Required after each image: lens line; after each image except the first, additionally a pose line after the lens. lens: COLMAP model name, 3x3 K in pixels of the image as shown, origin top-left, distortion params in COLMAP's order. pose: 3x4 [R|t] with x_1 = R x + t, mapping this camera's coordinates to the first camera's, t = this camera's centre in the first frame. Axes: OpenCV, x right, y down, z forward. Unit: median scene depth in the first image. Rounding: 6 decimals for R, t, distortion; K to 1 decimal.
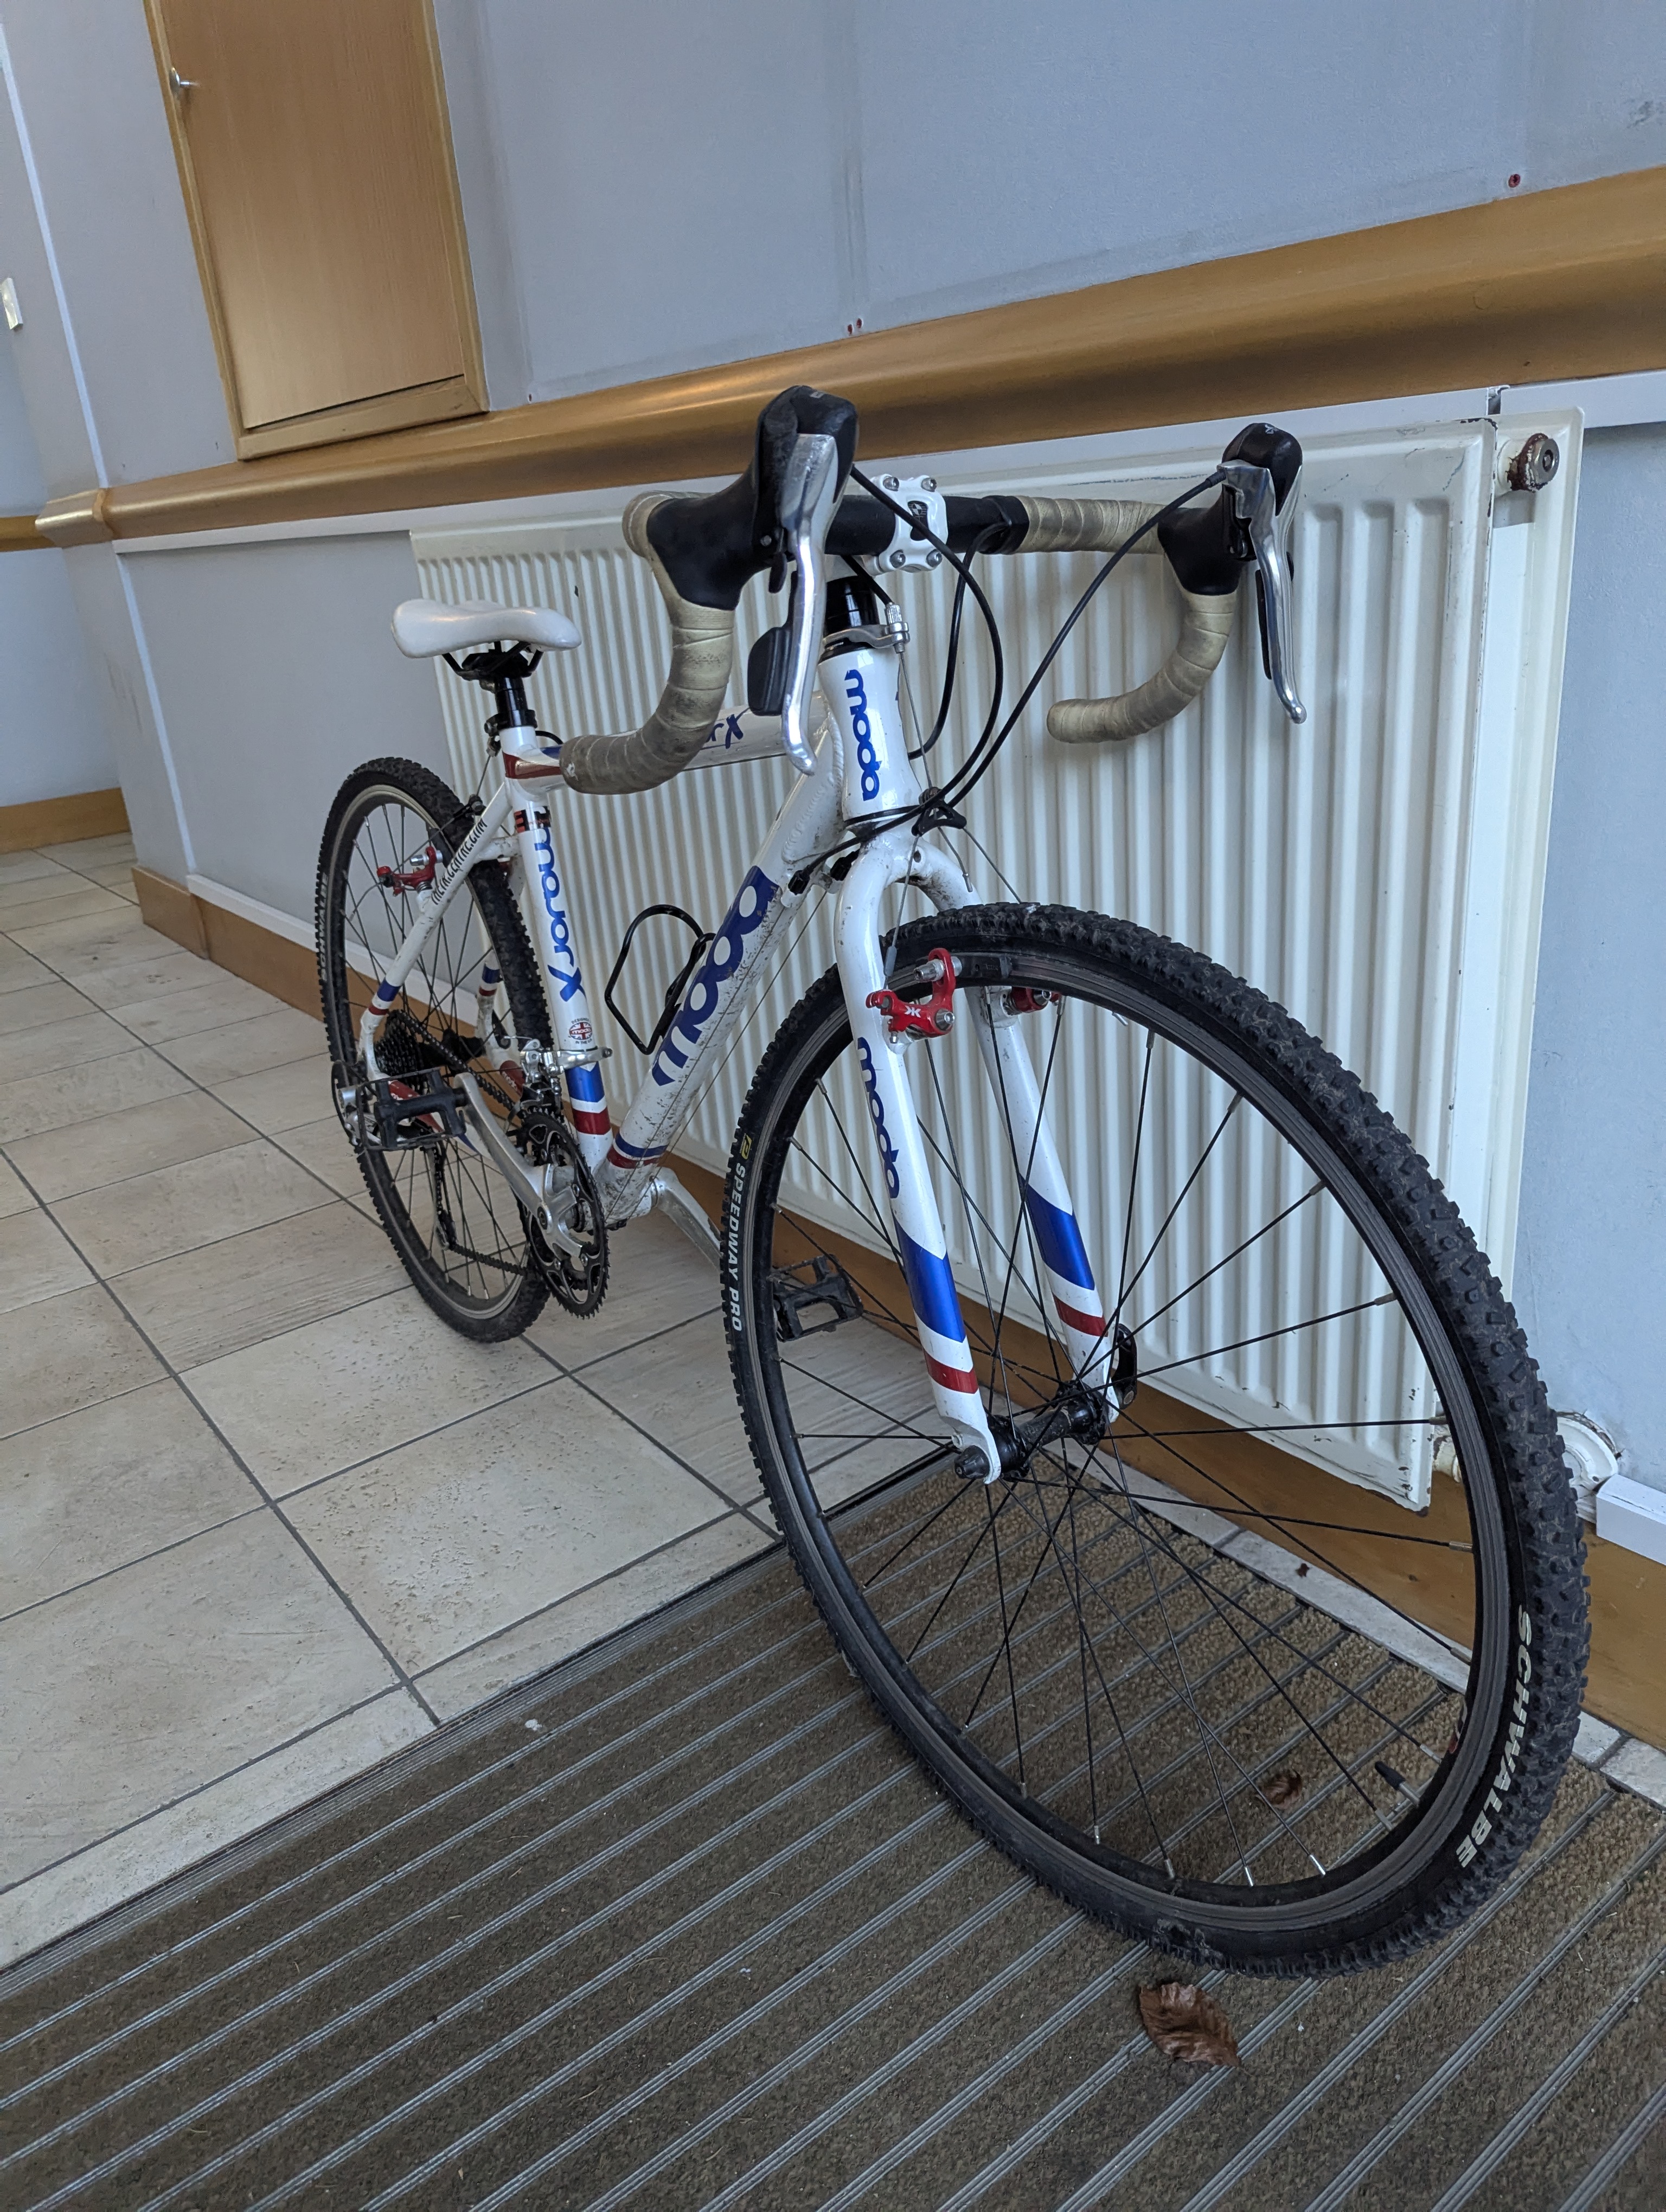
lens RADIAL K [[1553.6, 0, 786.8], [0, 1553.6, 1100.8], [0, 0, 1]] dist [0.009547, -0.023312]
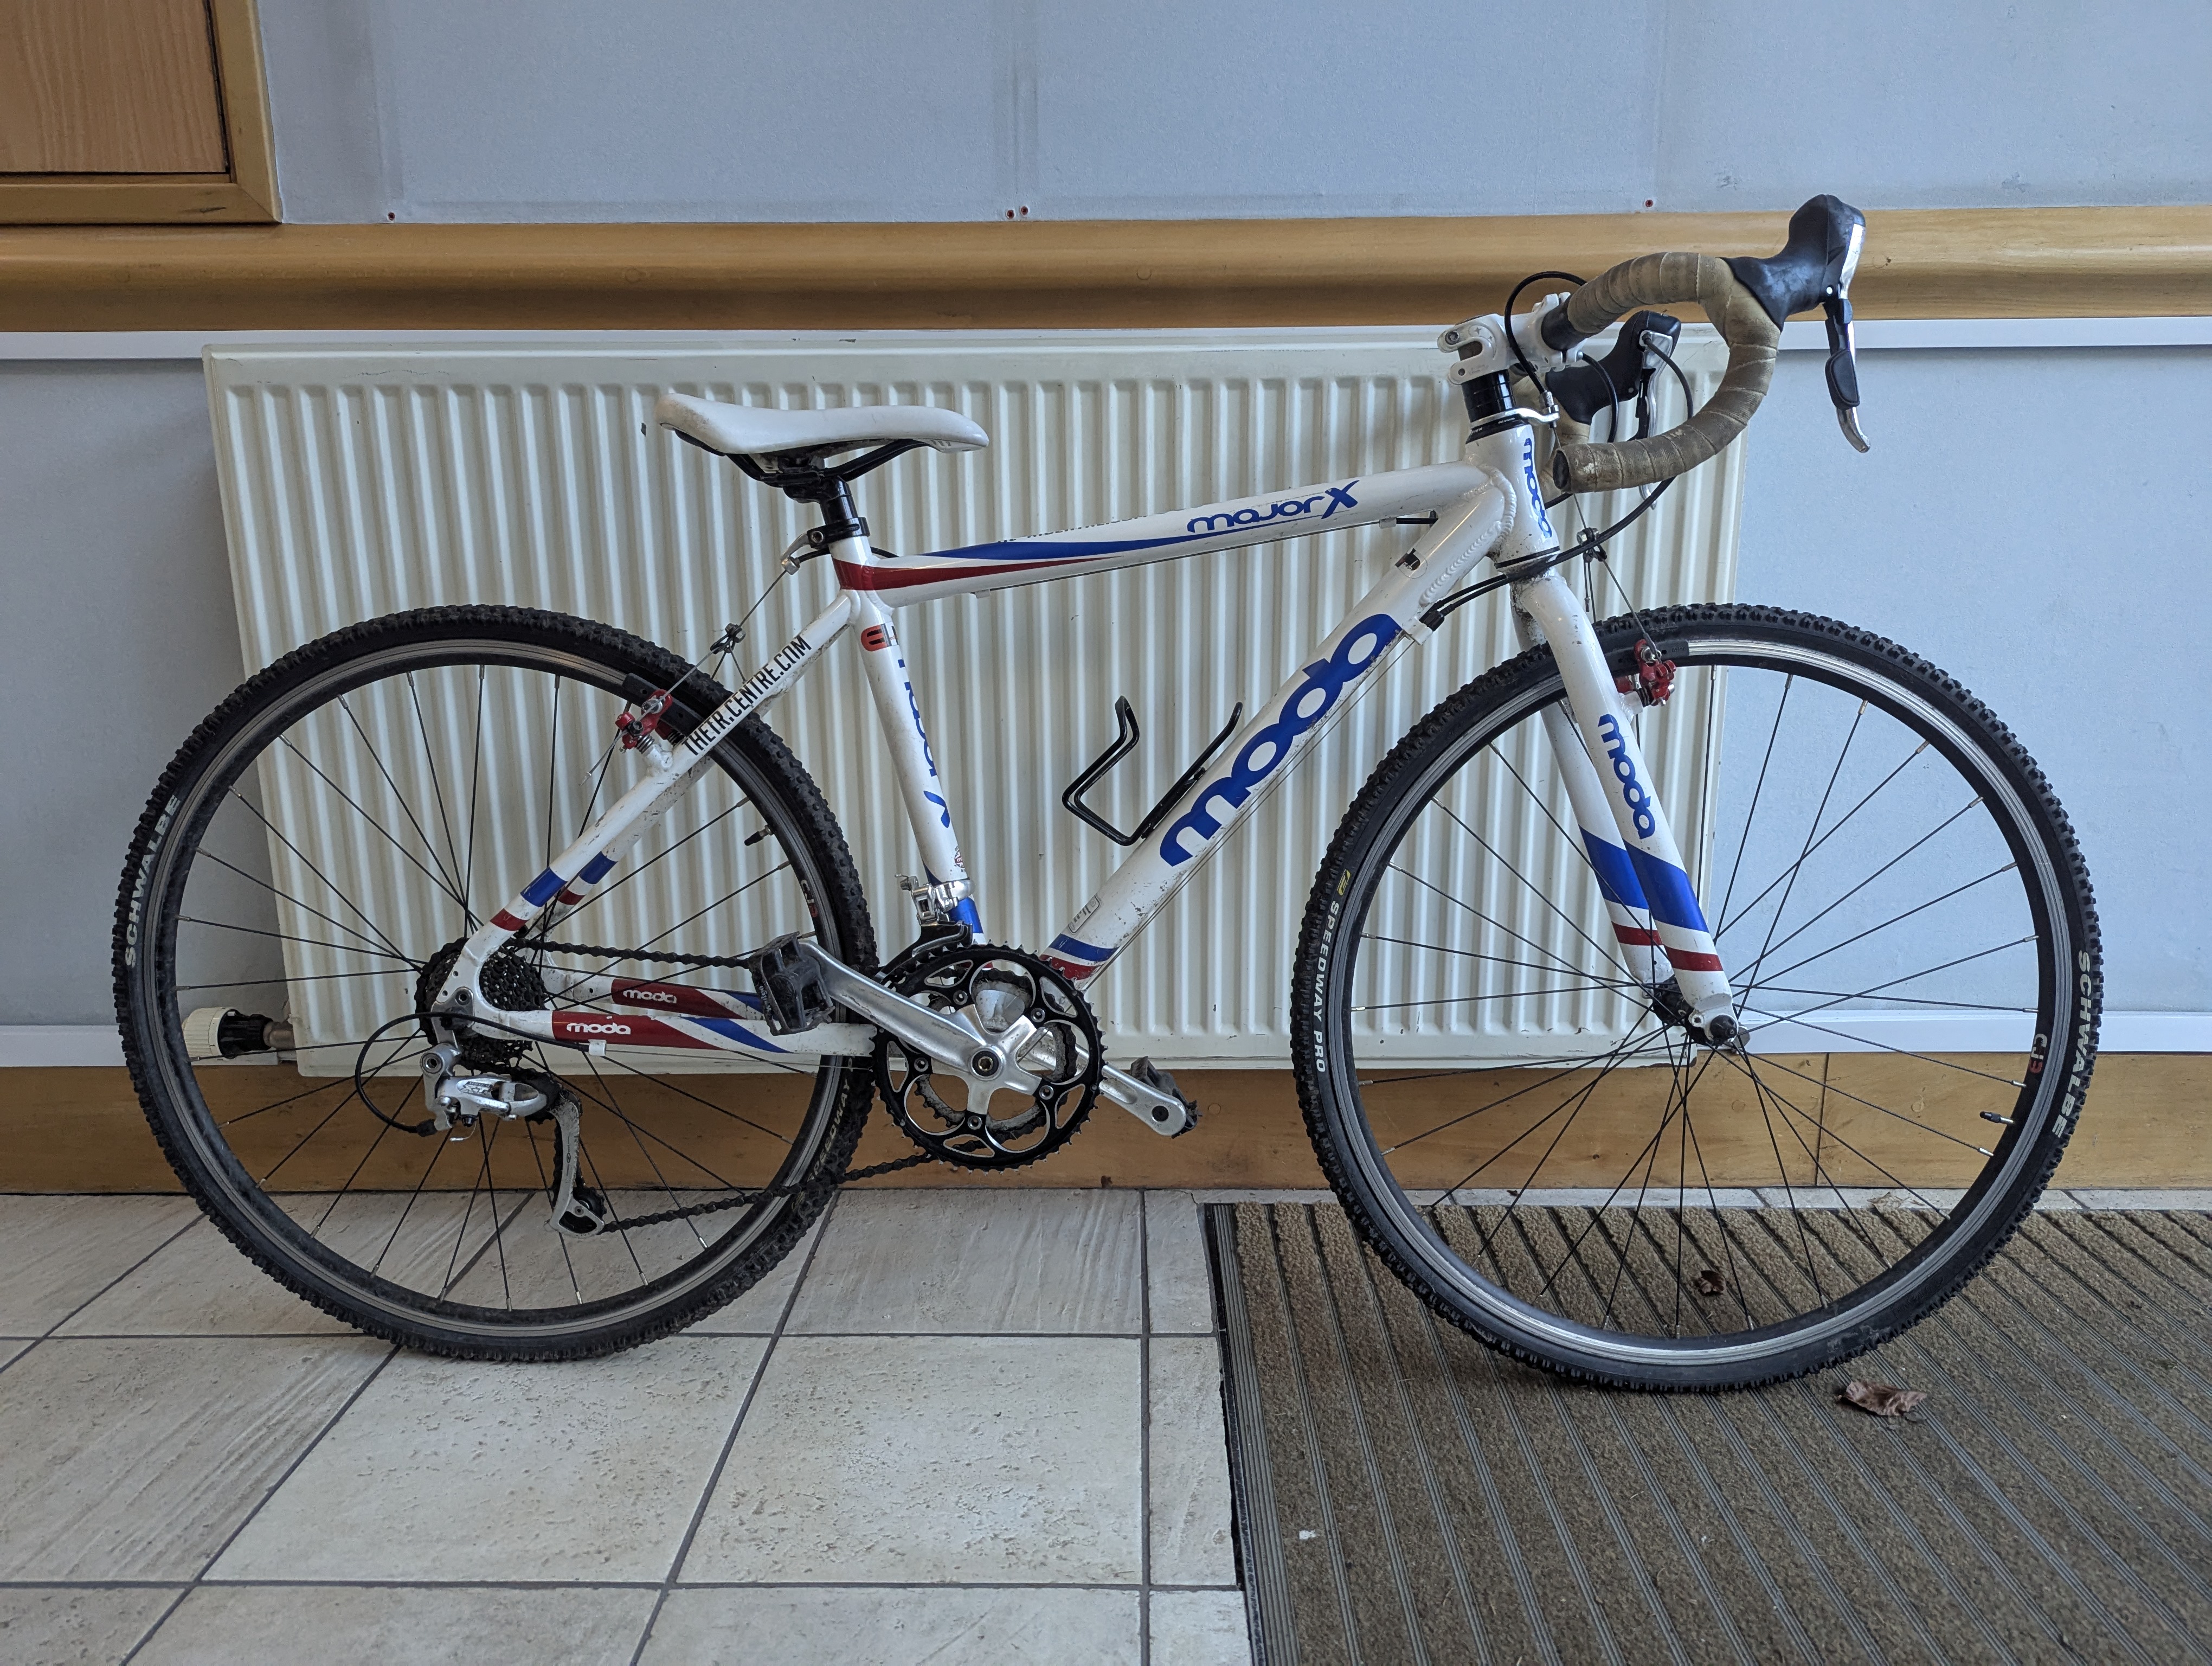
lens RADIAL K [[1568.5, 0, 1096.8], [0, 1568.5, 875.2], [0, 0, 1]] dist [0.013209, -0.008159]
pose [[0.607900, -0.091902, 0.788677, -1.050737], [0.244343, 0.966731, -0.075686, 0.069573], [-0.755483, 0.238717, 0.610131, 0.481276]]
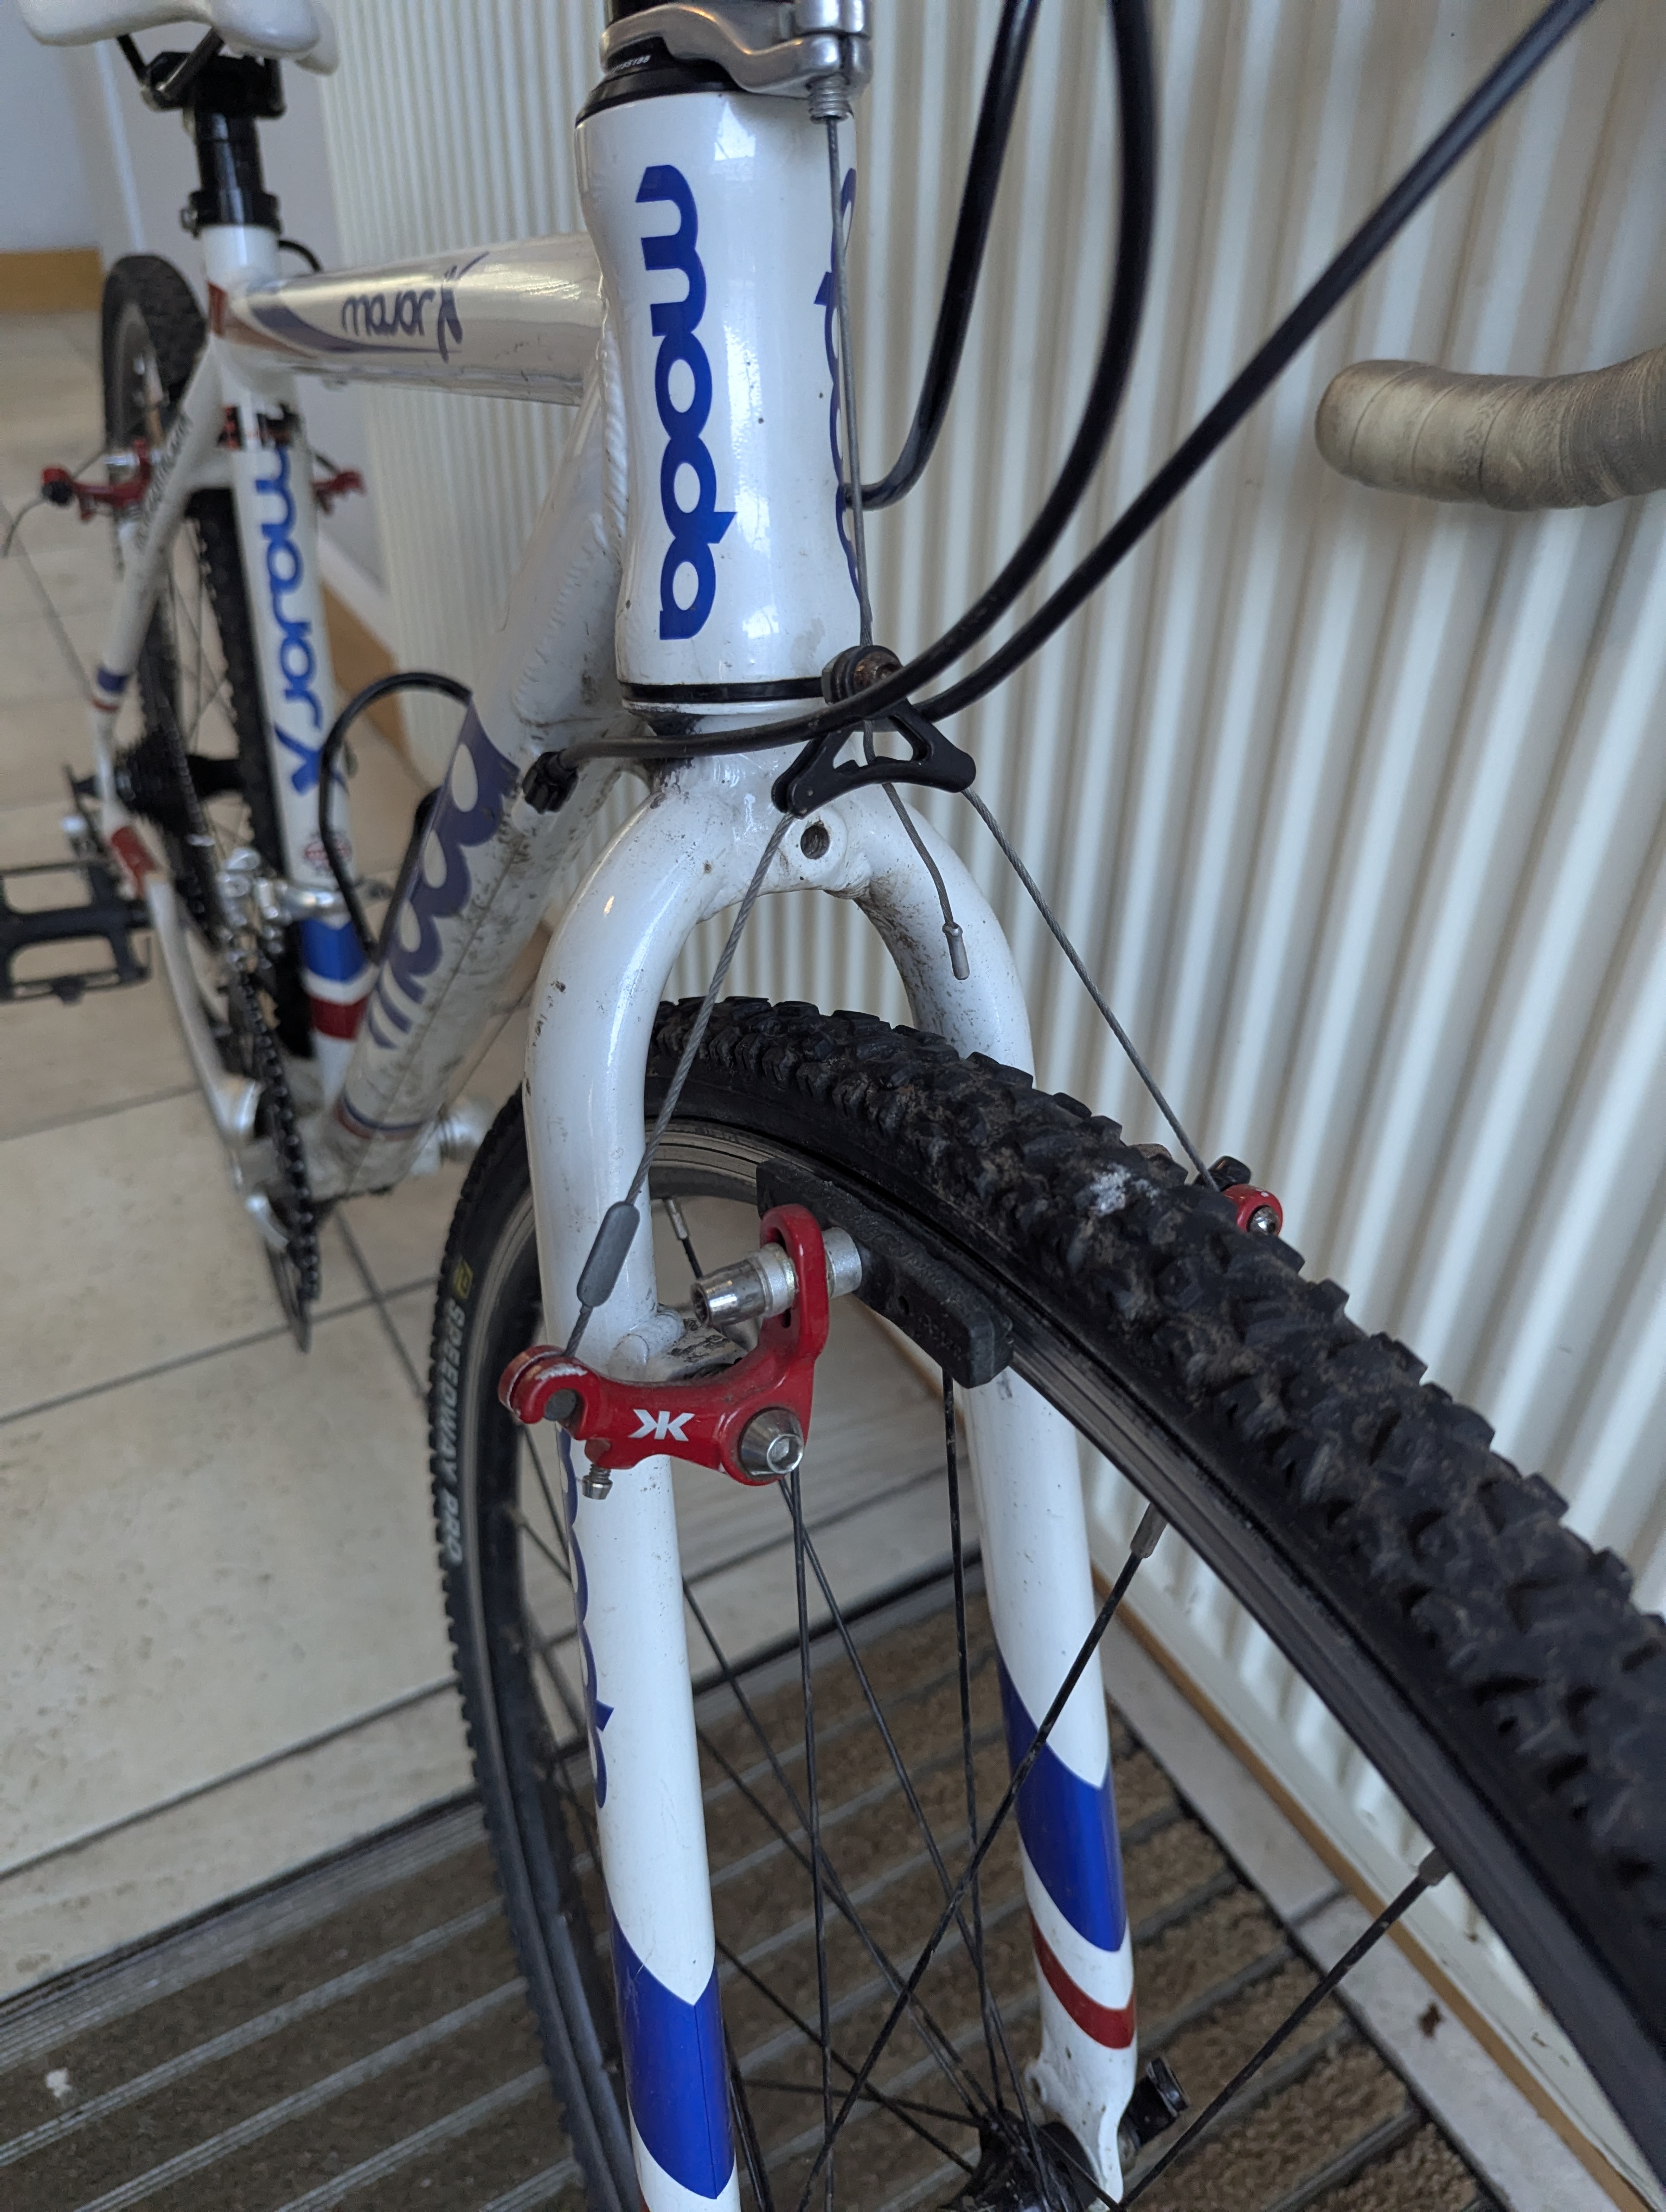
lens RADIAL K [[1598.4, 0, 831.3], [0, 1598.4, 1078.6], [0, 0, 1]] dist [-0.007245, 0.000495]
pose [[0.985737, 0.163761, -0.038791, 0.095324], [-0.149825, 0.958914, 0.240906, -0.166825], [0.076649, -0.231658, 0.969773, 0.591797]]
